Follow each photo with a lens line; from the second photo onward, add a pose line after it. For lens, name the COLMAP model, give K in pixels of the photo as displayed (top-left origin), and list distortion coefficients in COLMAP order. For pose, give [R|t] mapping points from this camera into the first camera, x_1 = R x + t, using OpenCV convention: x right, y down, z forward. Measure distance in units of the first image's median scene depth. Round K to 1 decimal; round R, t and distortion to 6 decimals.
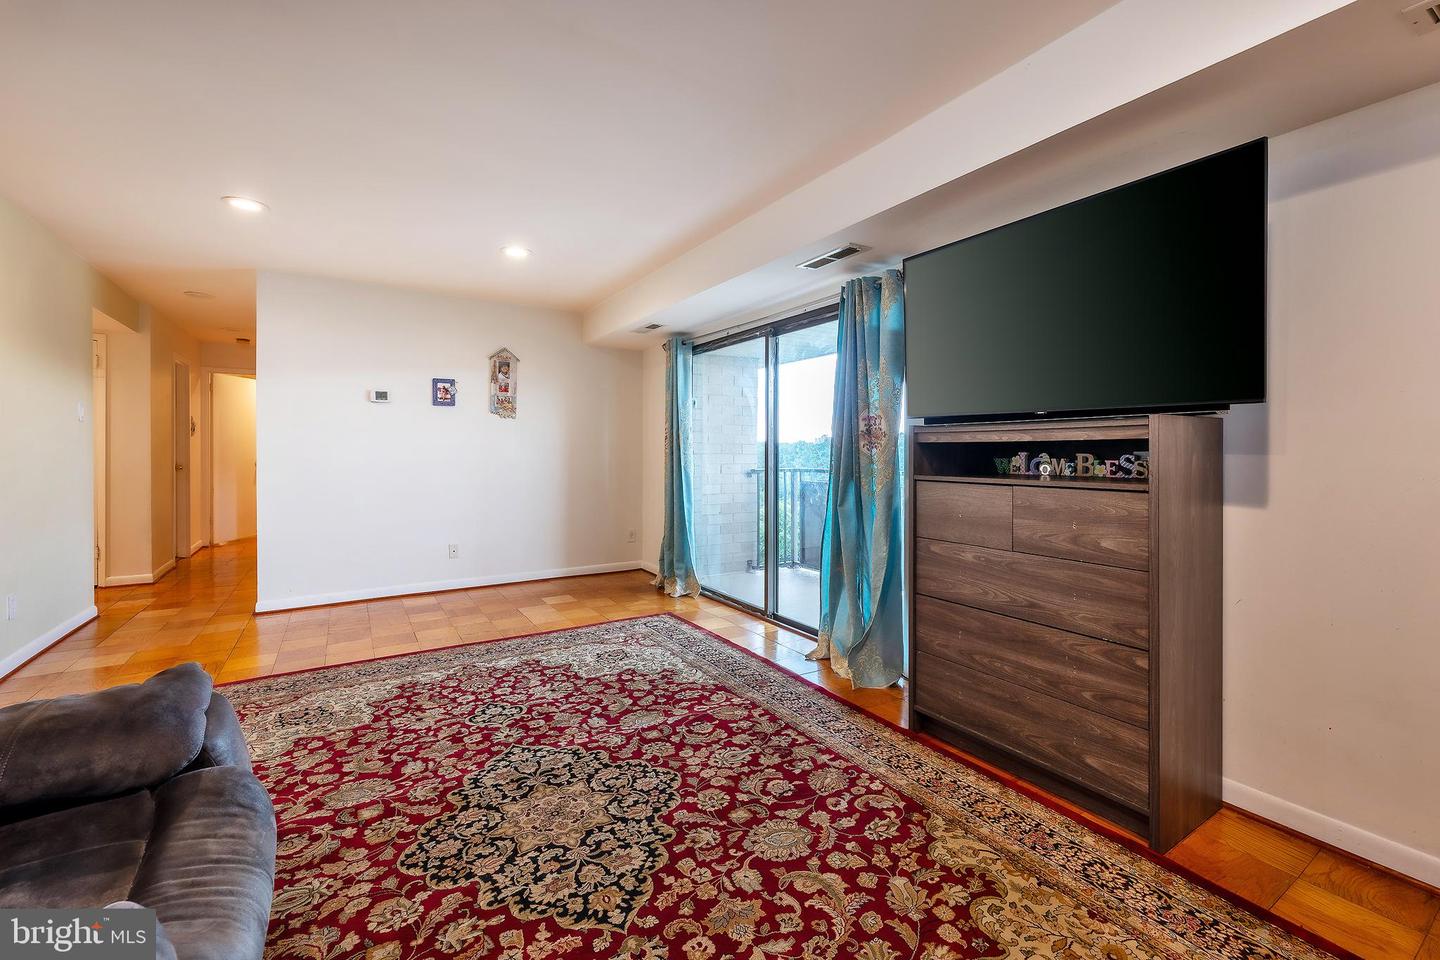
lens RADIAL K [[594.3, 0, 719.0], [0, 594.3, 473.6], [0, 0, 1]] dist [0.000422, -0.000089]
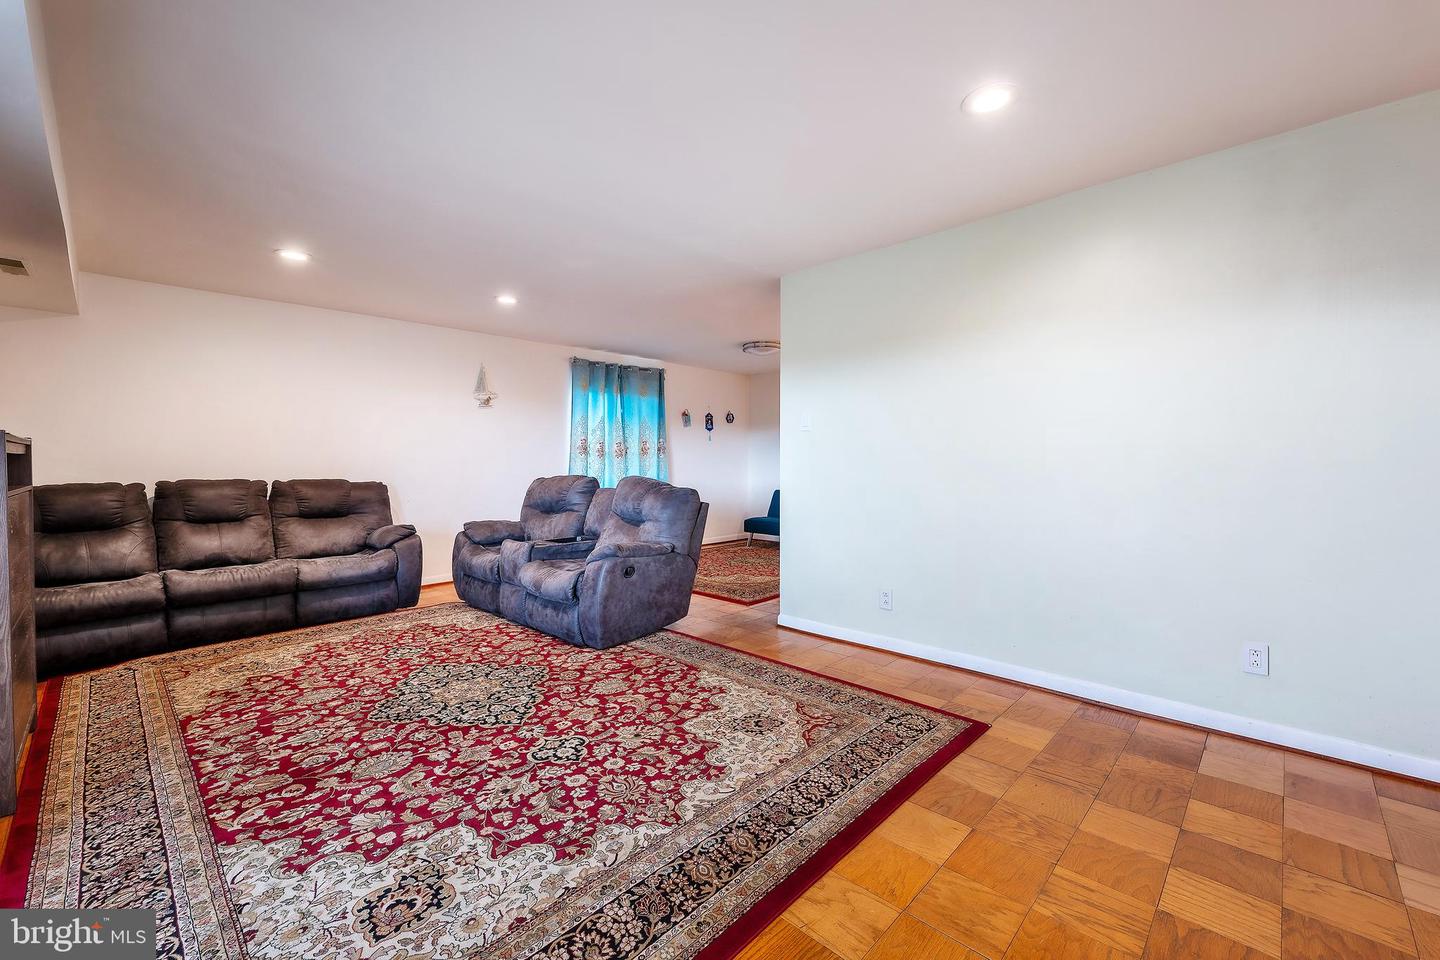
lens RADIAL K [[593.1, 0, 720.2], [0, 593.1, 477.9], [0, 0, 1]] dist [0.001028, 0.000015]
pose [[-0.970440, 0.009602, -0.241153, -0.425776], [-0.006354, 0.997845, 0.065303, -0.075358], [0.241260, 0.064905, -0.968288, 2.044257]]
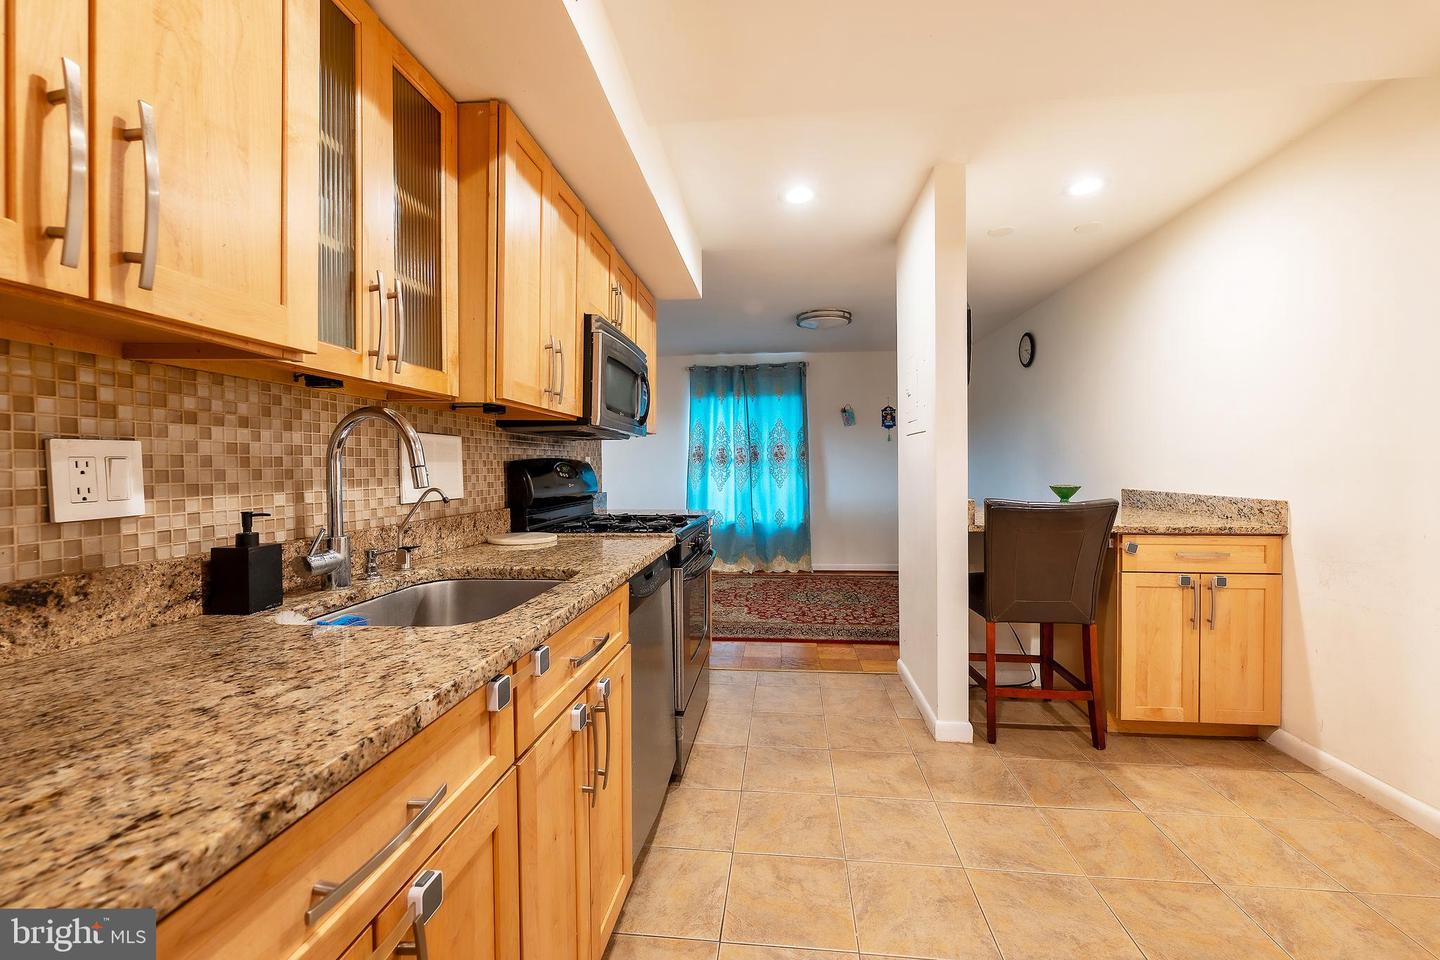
lens RADIAL K [[590.3, 0, 723.4], [0, 590.3, 474.6], [0, 0, 1]] dist [0.002411, 0.000008]
pose [[-0.785271, 0.000427, 0.619152, -2.267176], [0.032419, 0.998656, 0.040429, -0.046582], [-0.618303, 0.051820, -0.784230, 1.301218]]
